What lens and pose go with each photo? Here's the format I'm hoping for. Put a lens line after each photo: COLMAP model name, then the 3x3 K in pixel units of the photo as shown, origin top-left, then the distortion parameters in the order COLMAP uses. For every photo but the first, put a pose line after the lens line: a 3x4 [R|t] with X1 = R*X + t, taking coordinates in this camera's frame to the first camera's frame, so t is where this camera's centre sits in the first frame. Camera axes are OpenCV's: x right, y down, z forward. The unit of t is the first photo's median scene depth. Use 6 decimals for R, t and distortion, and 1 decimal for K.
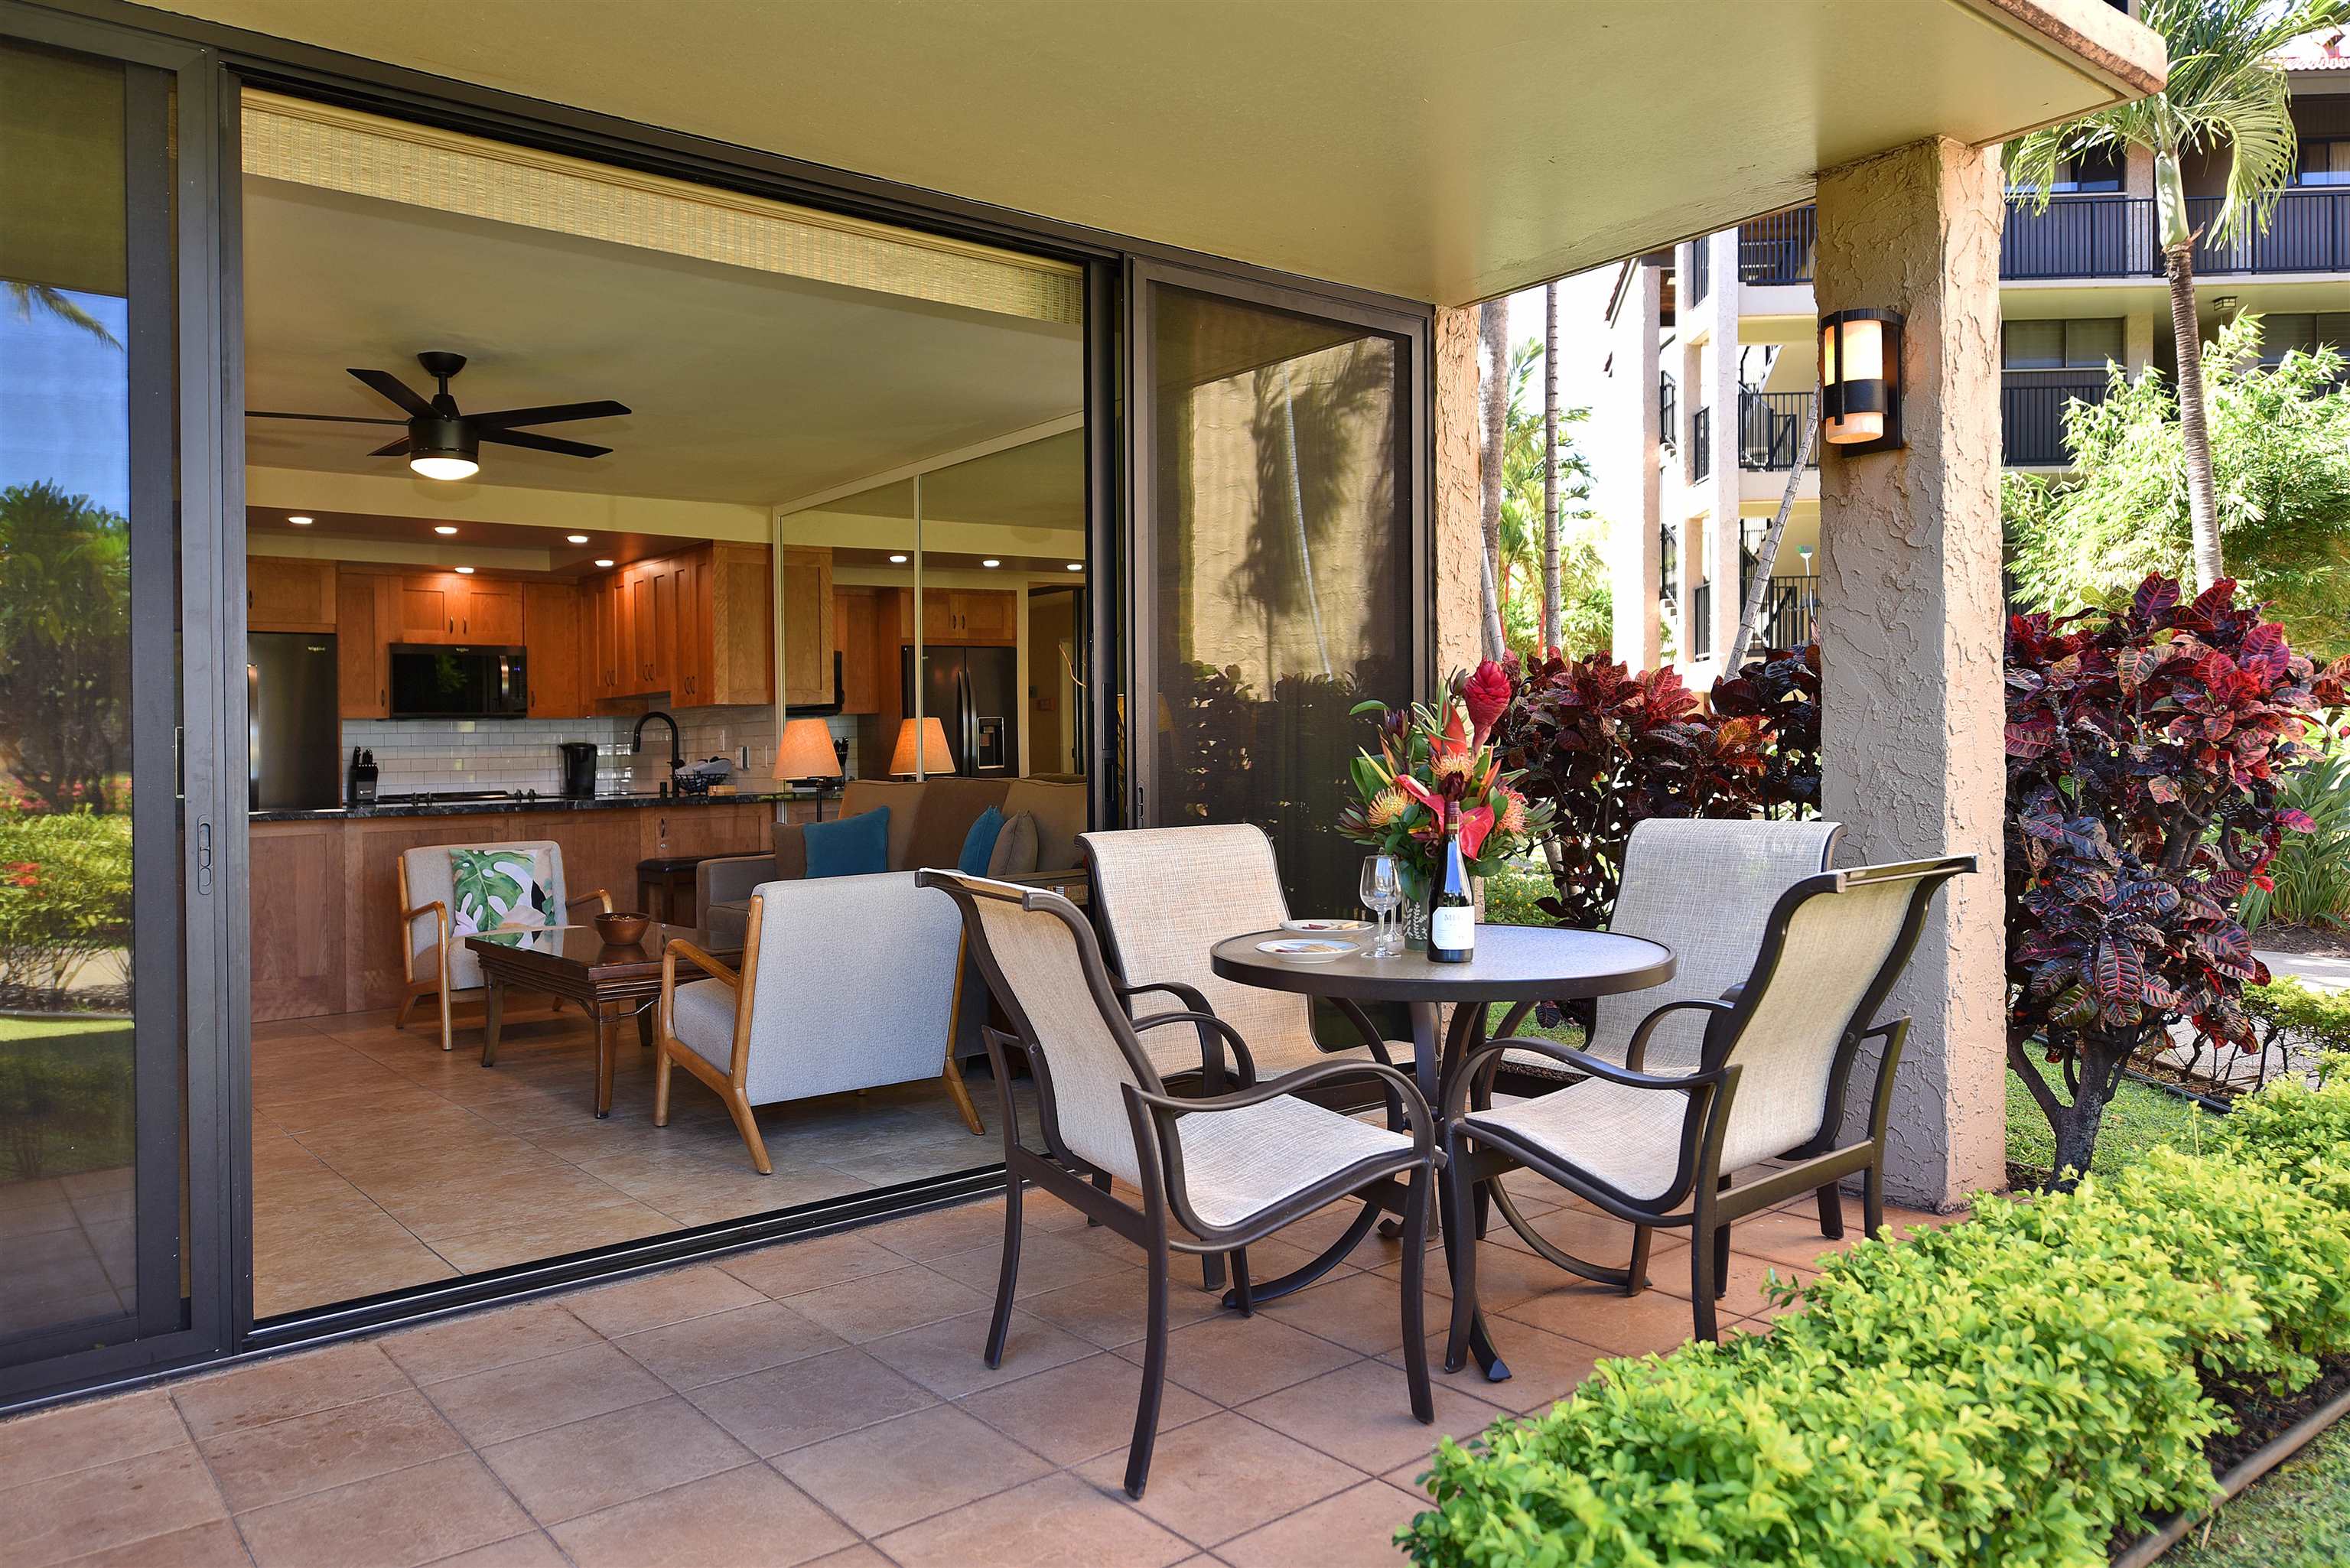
lens RADIAL K [[1618.2, 0, 1173.5], [0, 1618.2, 759.9], [0, 0, 1]] dist [0.042219, -0.086602]
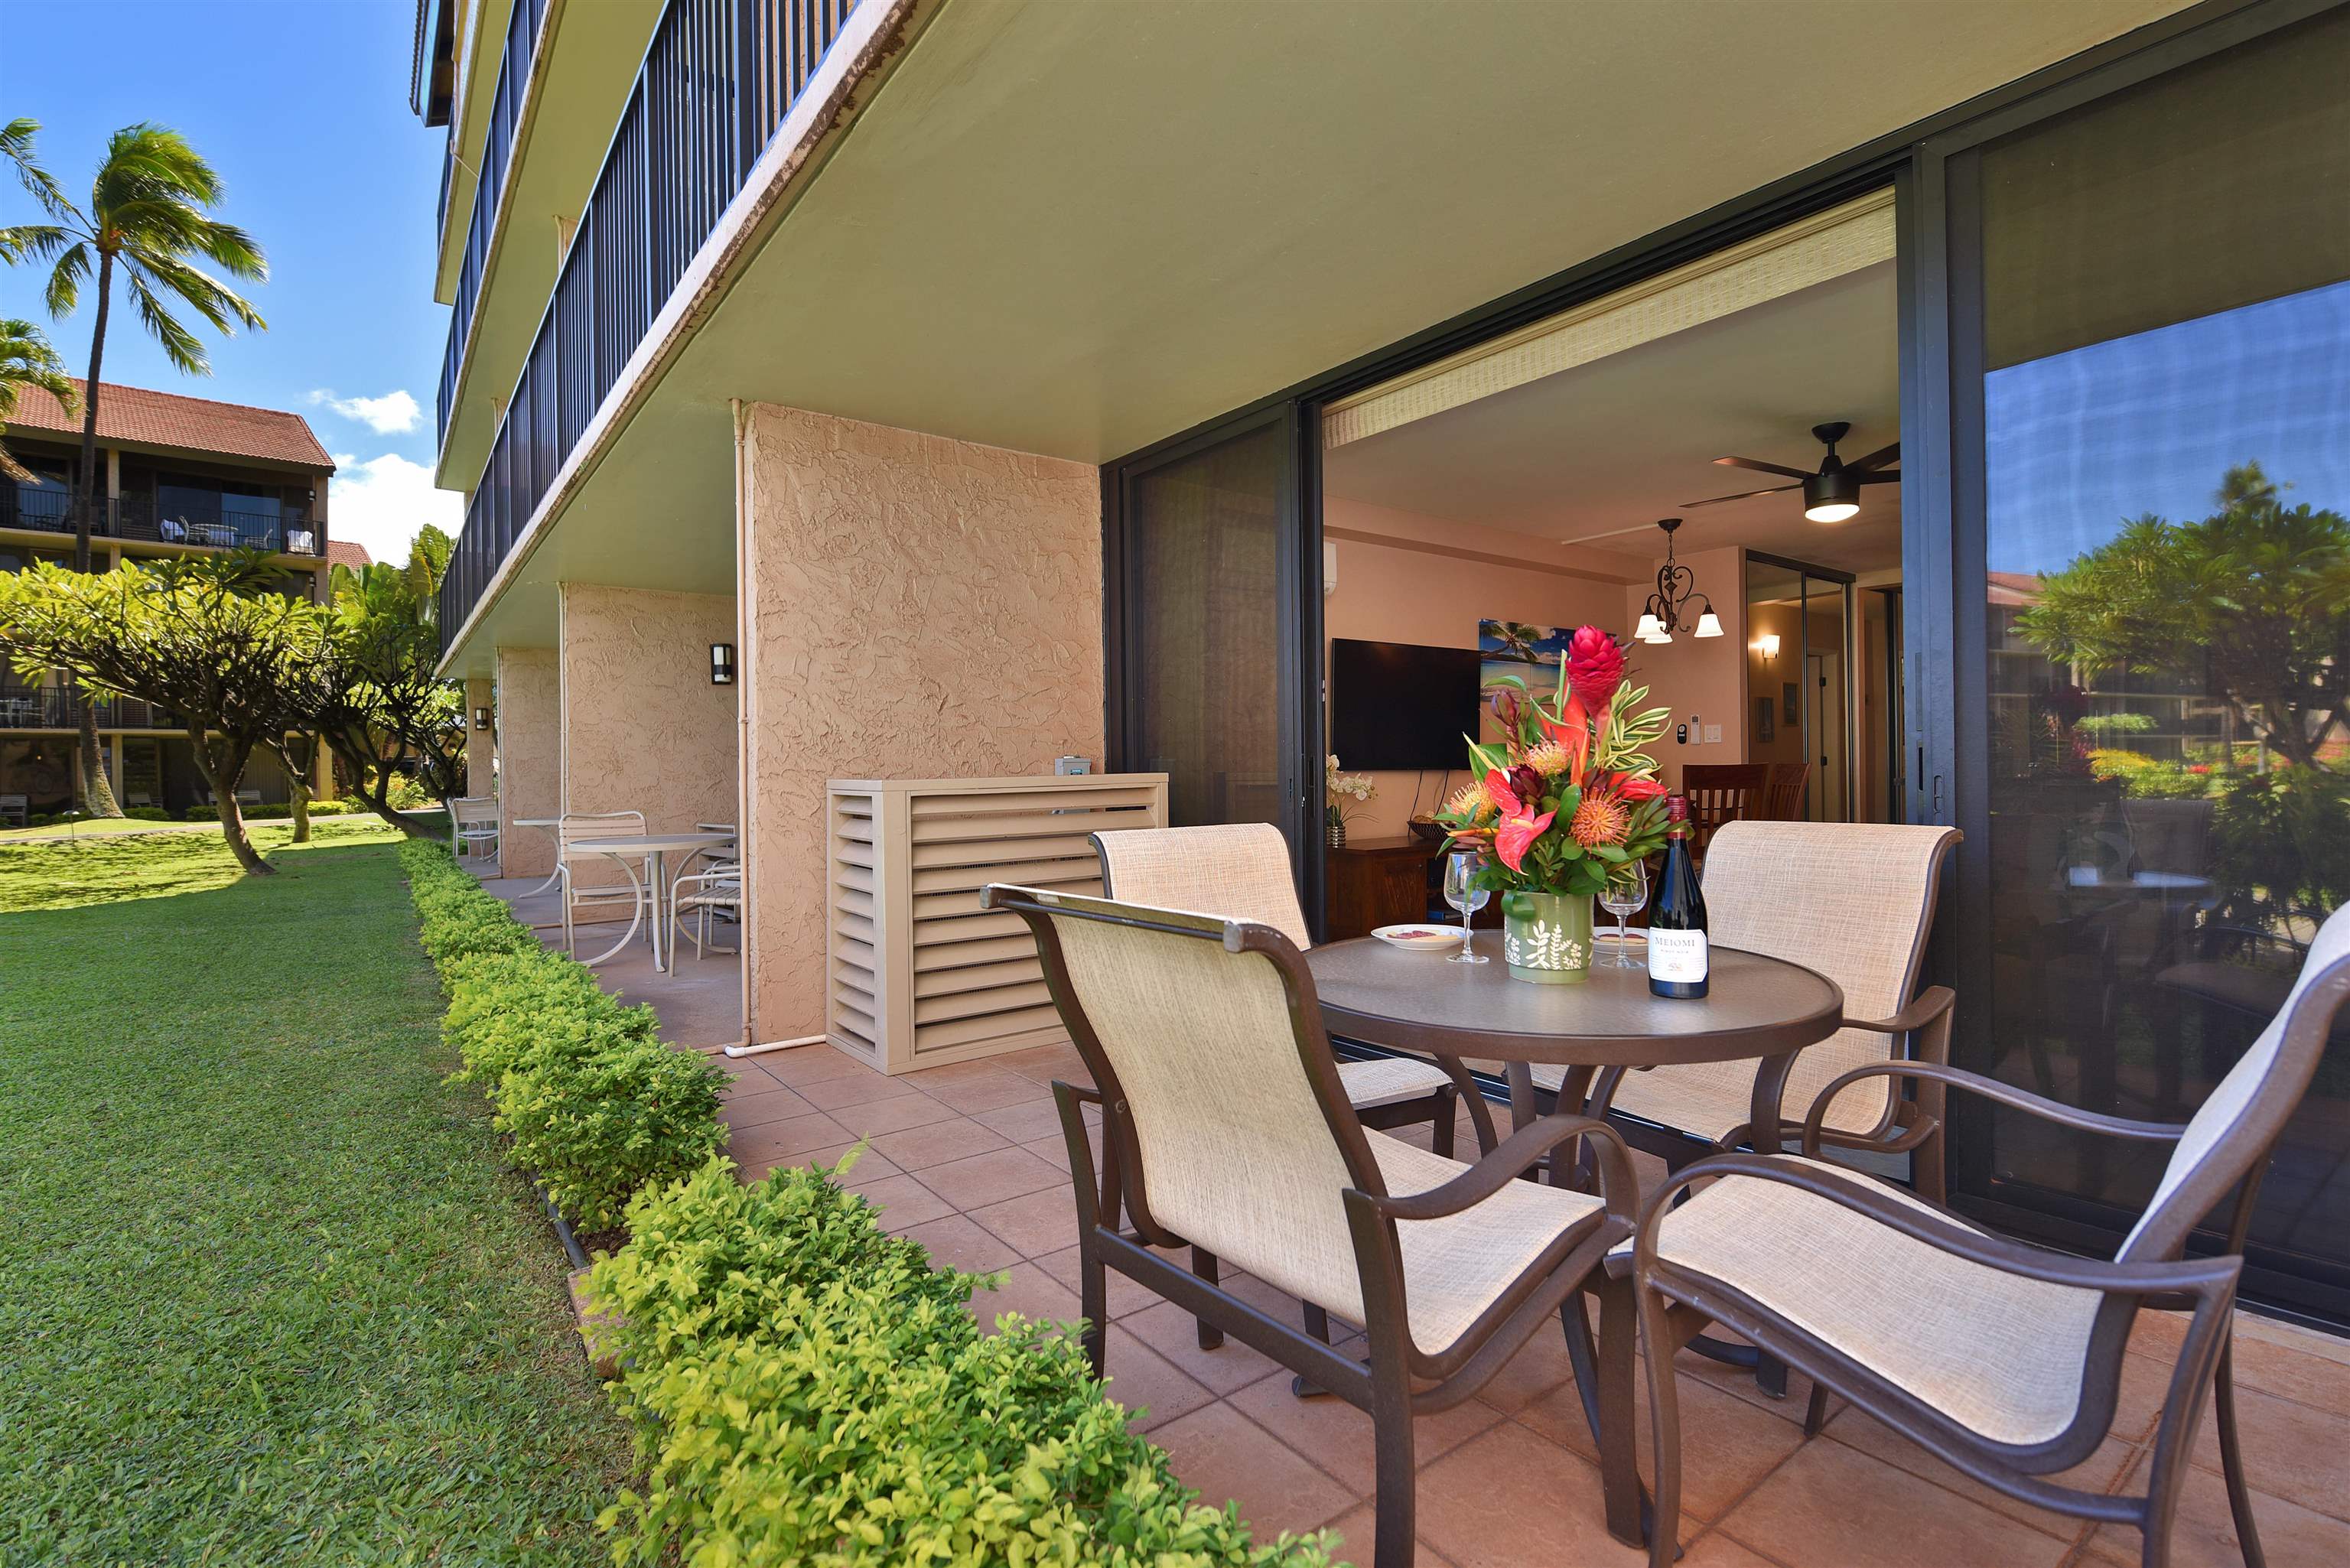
lens RADIAL K [[1132.0, 0, 1170.5], [0, 1132.0, 763.4], [0, 0, 1]] dist [0.000795, 0.000051]
pose [[-0.017100, 0.019140, -0.999671, 0.466141], [0.008529, 0.999783, 0.018996, -0.003240], [0.999817, -0.008202, -0.017260, 0.501769]]
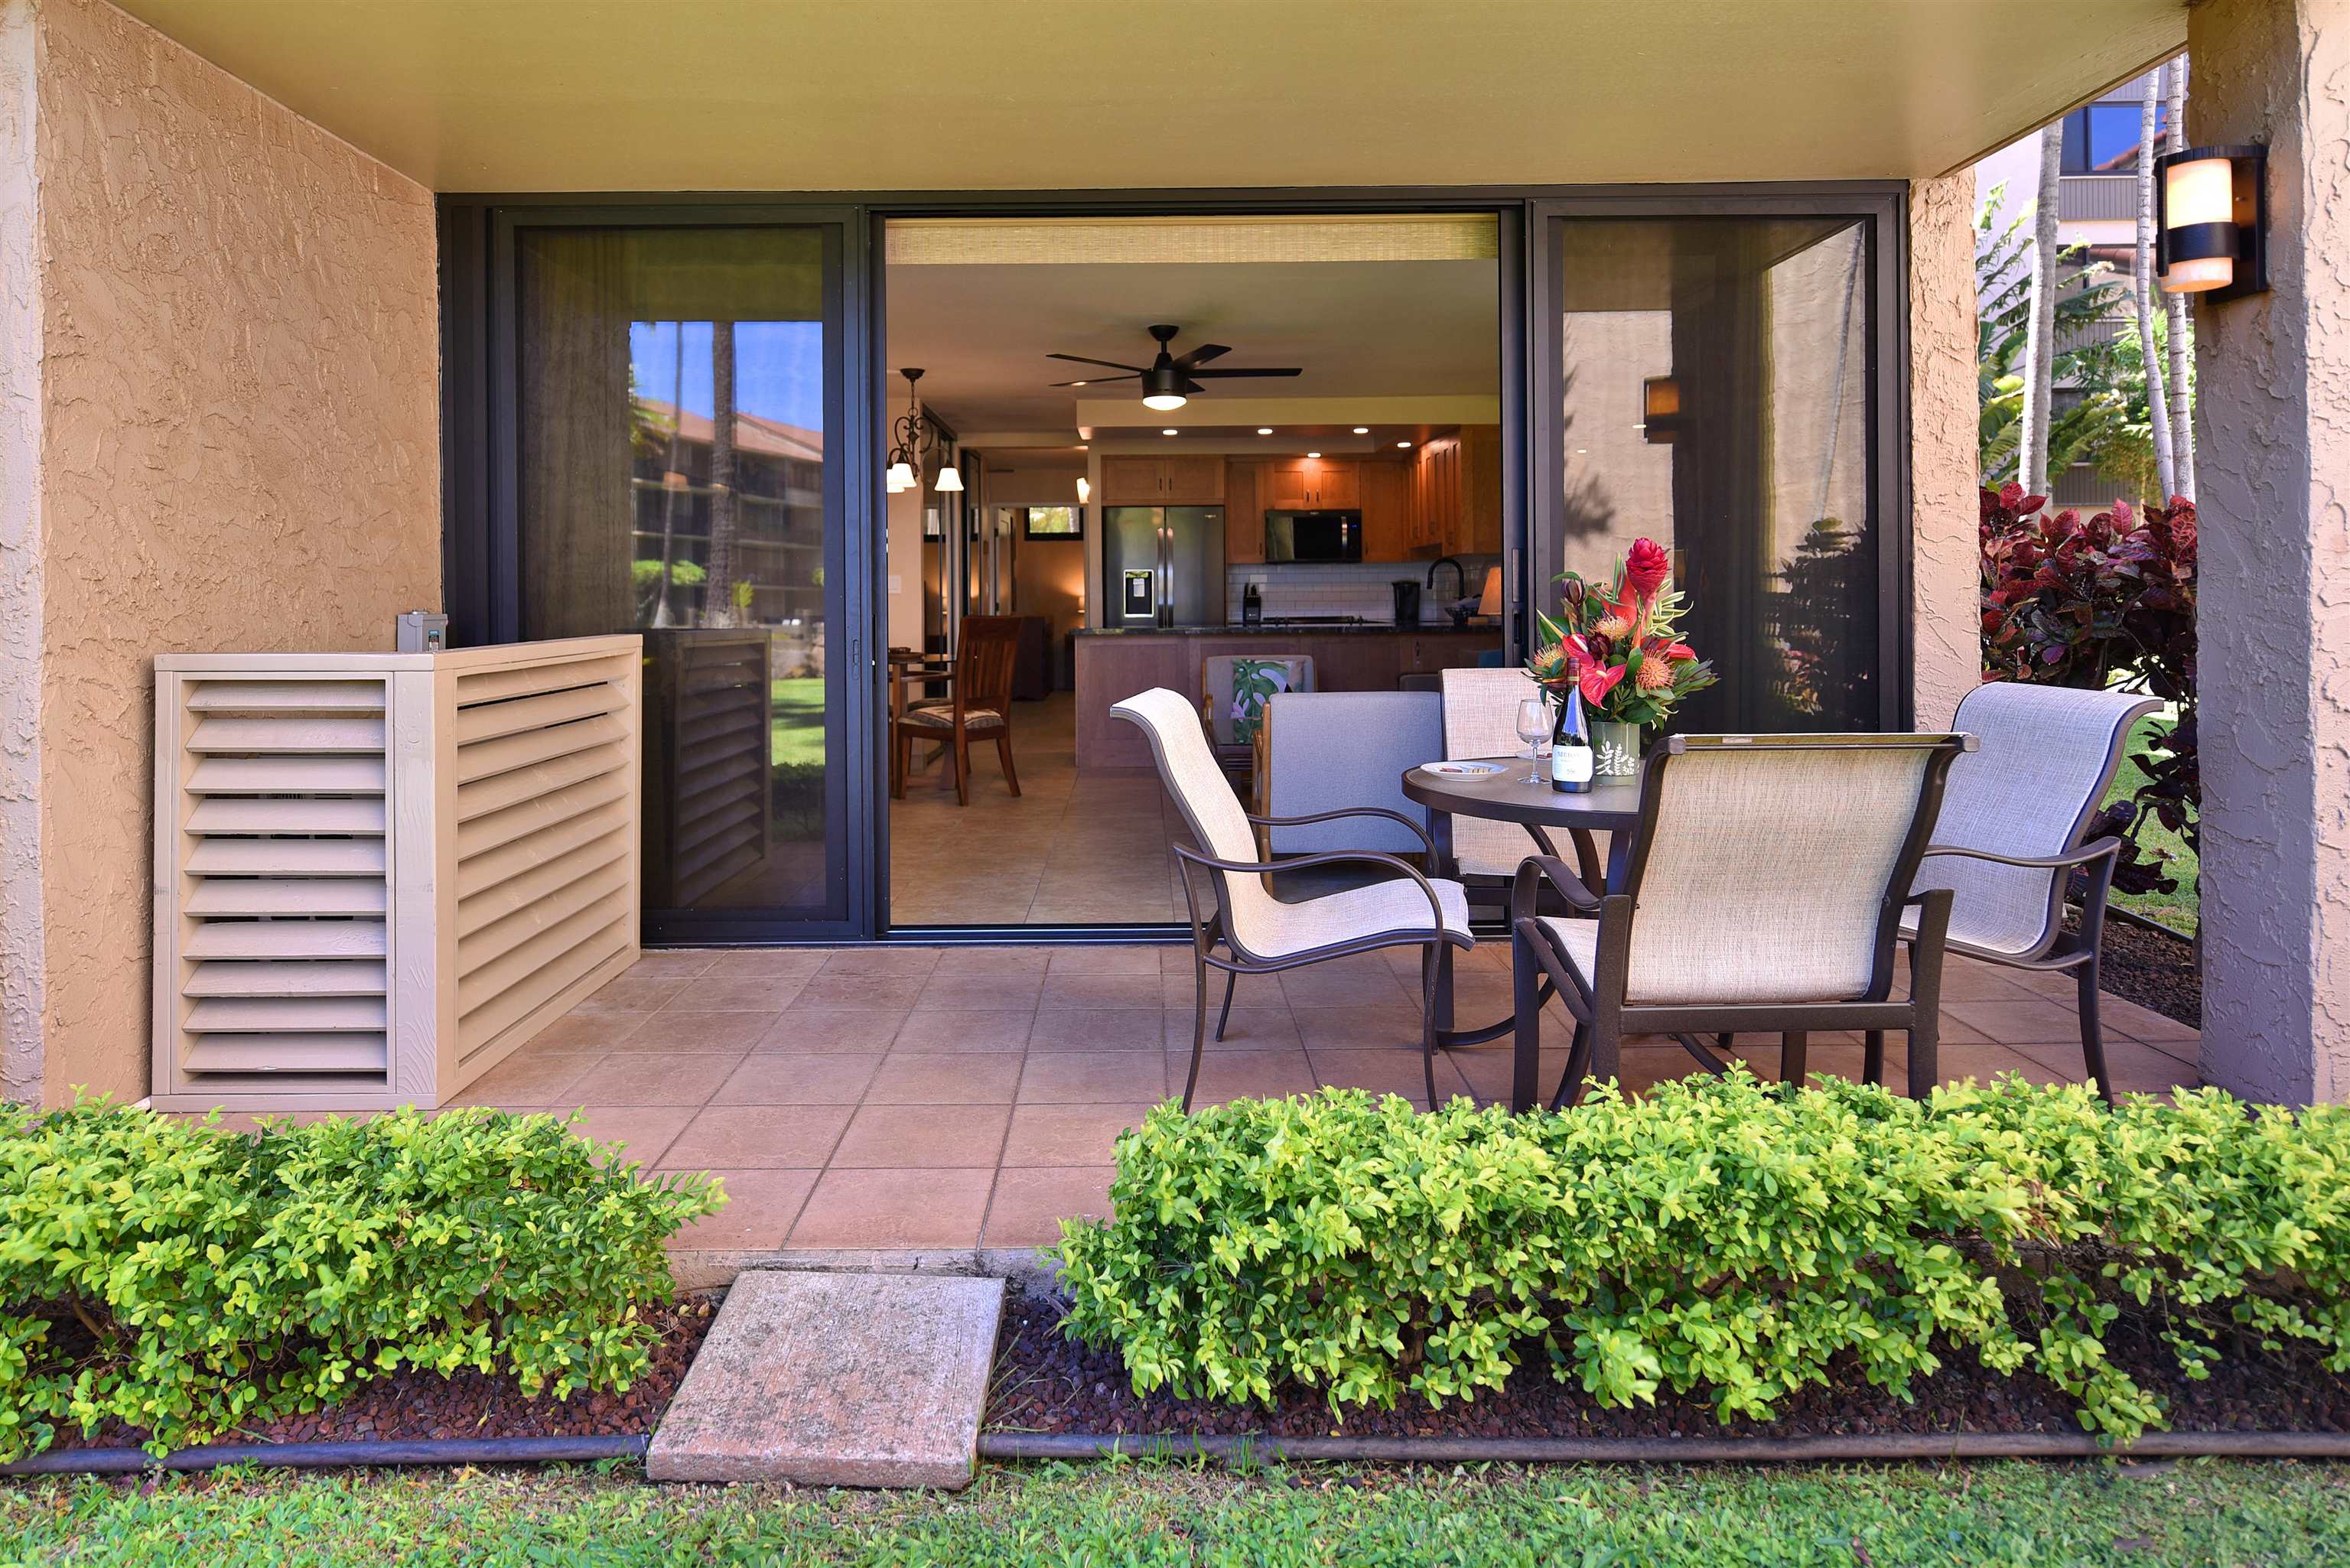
lens RADIAL K [[1365.0, 0, 1141.3], [0, 1365.0, 586.0], [0, 0, 1]] dist [-0.000170, -0.000187]
pose [[0.785629, 0.011937, -0.618582, 0.315636], [-0.013003, 0.999912, 0.002781, -0.014836], [0.618561, 0.005858, 0.785715, 0.007170]]
